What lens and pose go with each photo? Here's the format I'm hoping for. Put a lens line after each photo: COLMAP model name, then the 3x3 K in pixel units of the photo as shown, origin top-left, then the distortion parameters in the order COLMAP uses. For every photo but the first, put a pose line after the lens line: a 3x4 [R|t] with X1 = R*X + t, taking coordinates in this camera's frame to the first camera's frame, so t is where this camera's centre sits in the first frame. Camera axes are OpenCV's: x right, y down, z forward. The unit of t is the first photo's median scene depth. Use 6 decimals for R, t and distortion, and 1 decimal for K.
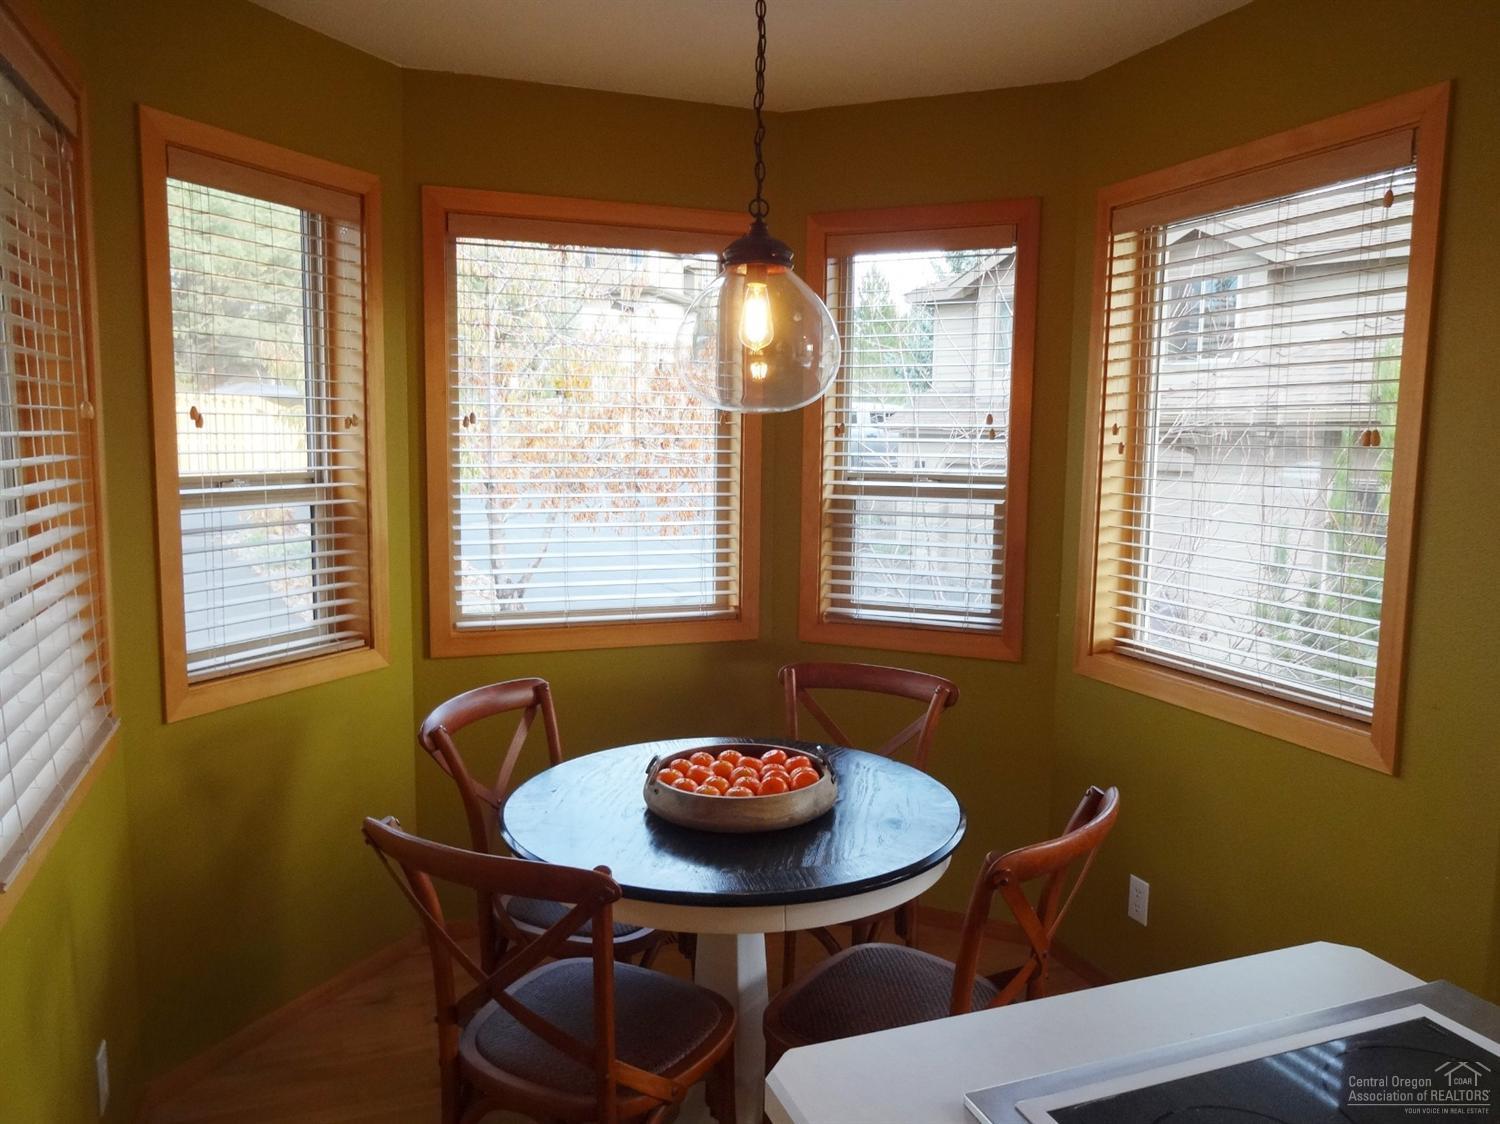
lens RADIAL K [[1105.5, 0, 752.2], [0, 1105.5, 561.5], [0, 0, 1]] dist [0.002785, 0.007844]
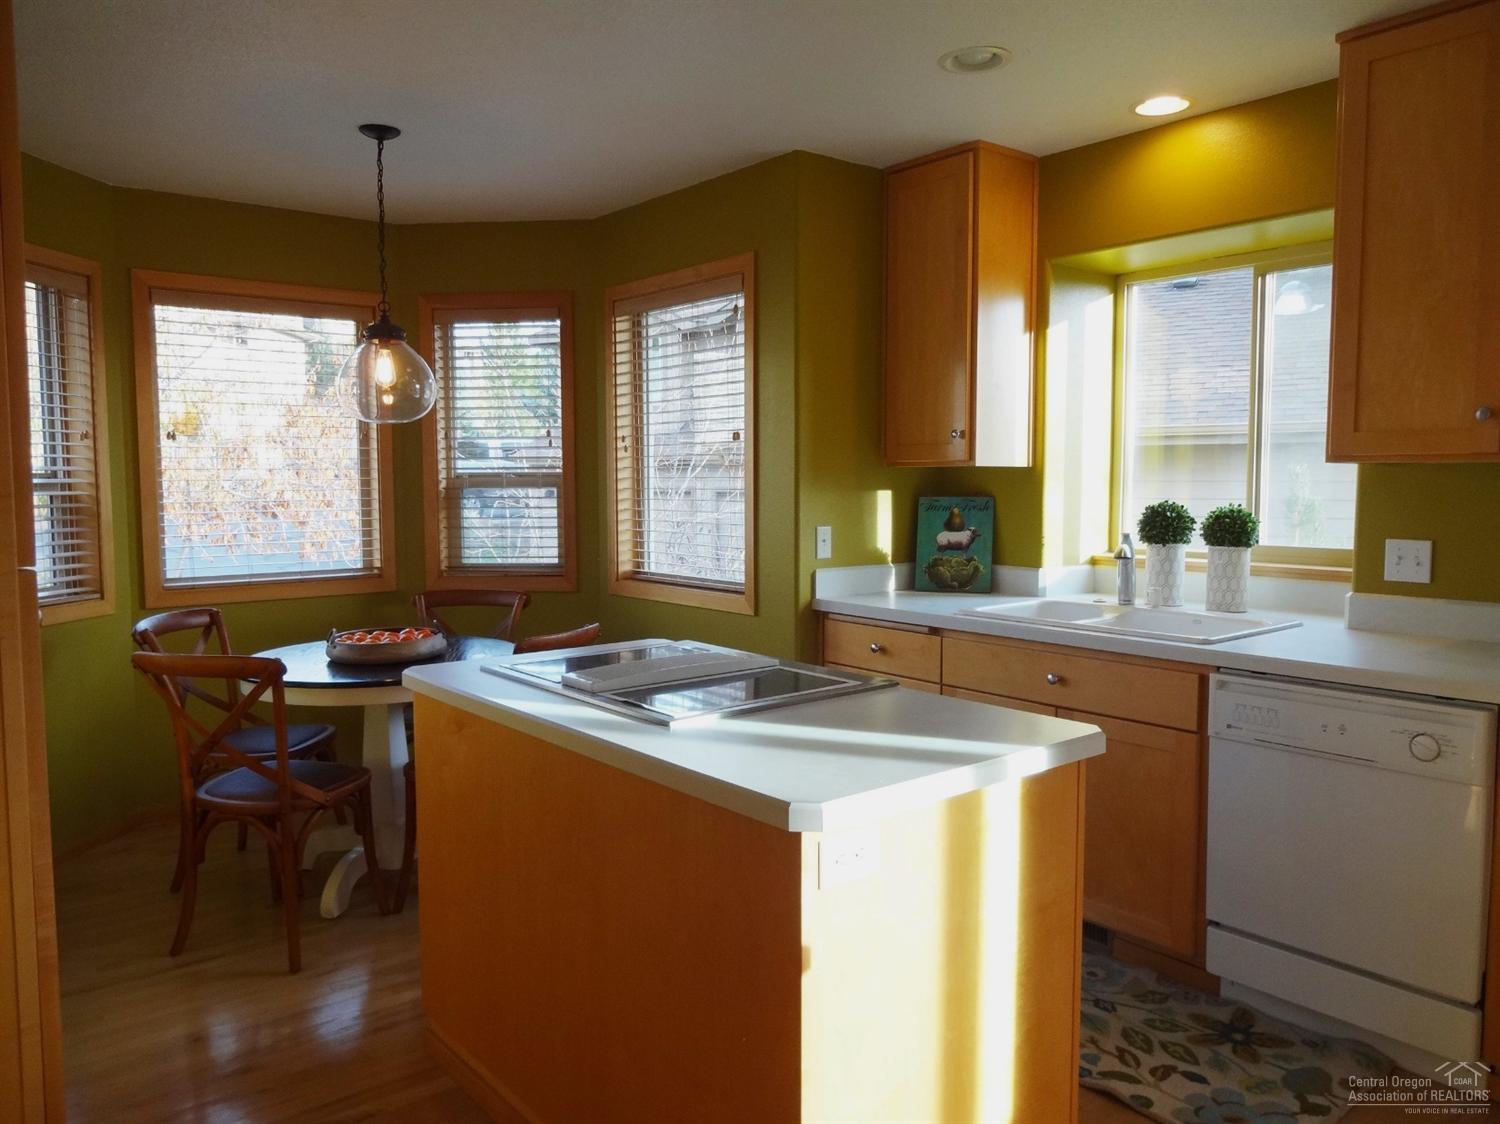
lens RADIAL K [[1105.5, 0, 752.3], [0, 1105.5, 557.5], [0, 0, 1]] dist [0.002785, 0.007844]
pose [[0.949069, -0.041165, 0.312369, -0.002644], [0.053108, 0.998143, -0.029821, 0.112332], [-0.310561, 0.044891, 0.949493, -0.574895]]
